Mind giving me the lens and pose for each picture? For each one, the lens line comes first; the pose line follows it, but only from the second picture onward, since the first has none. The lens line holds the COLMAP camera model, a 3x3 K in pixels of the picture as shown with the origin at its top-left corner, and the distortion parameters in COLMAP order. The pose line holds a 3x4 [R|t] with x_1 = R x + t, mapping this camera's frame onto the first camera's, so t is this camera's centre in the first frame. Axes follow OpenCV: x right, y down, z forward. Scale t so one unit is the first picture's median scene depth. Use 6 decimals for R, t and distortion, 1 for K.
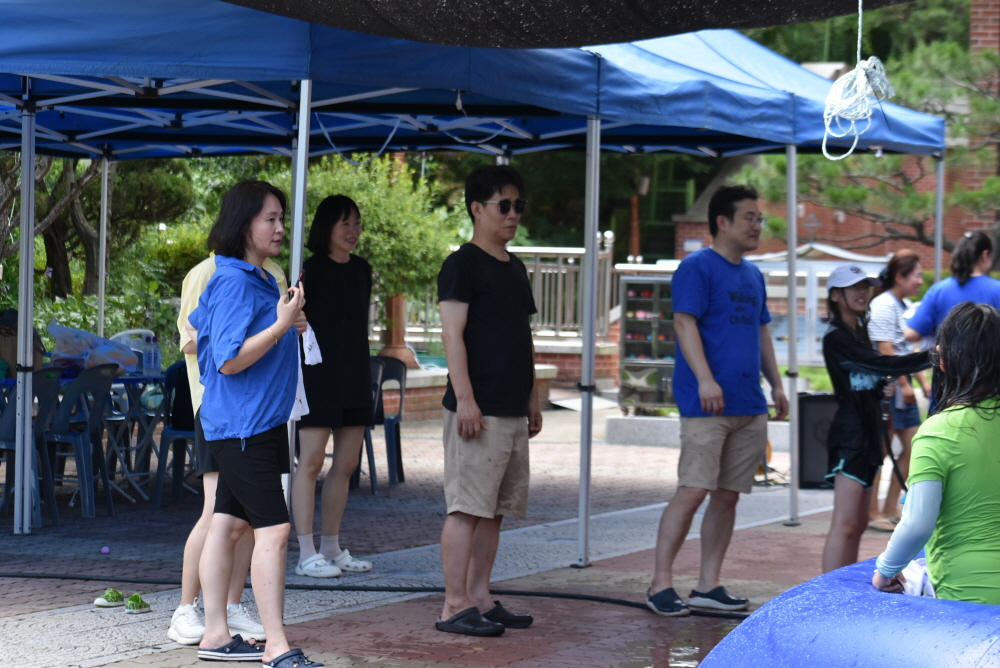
lens RADIAL K [[3393.2, 0, 500.1], [0, 3393.2, 333.2], [0, 0, 1]] dist [-0.103744, 0.000000]
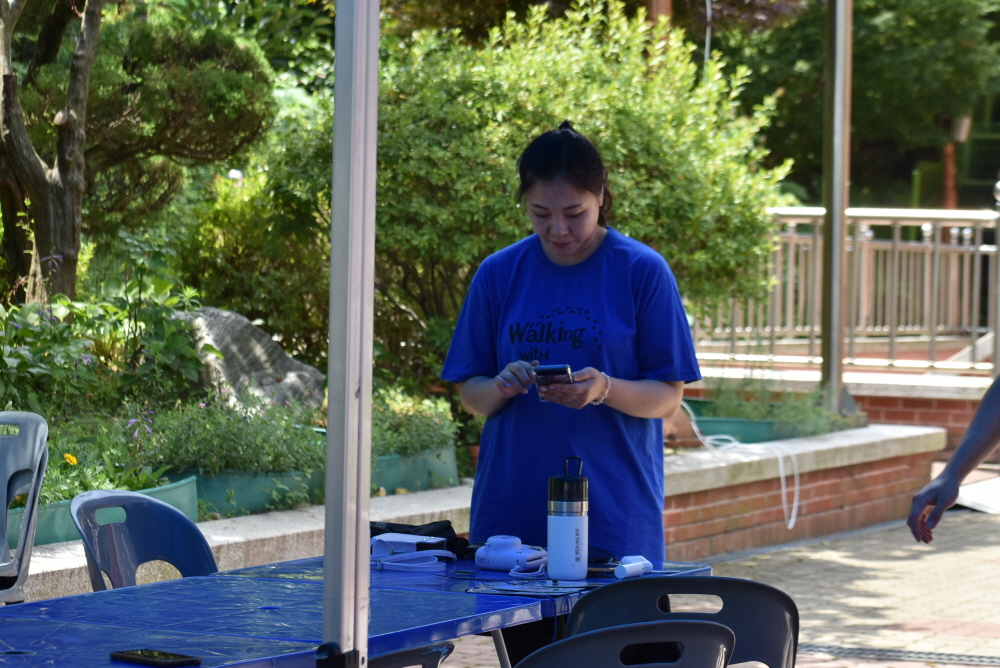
lens RADIAL K [[3393.2, 0, 500.4], [0, 3393.2, 333.9], [0, 0, 1]] dist [-0.103744, 0.000000]
pose [[0.998235, 0.001223, -0.059377, -0.024827], [-0.000748, 0.999968, 0.008022, -0.010604], [0.059385, -0.007963, 0.998203, 0.523253]]
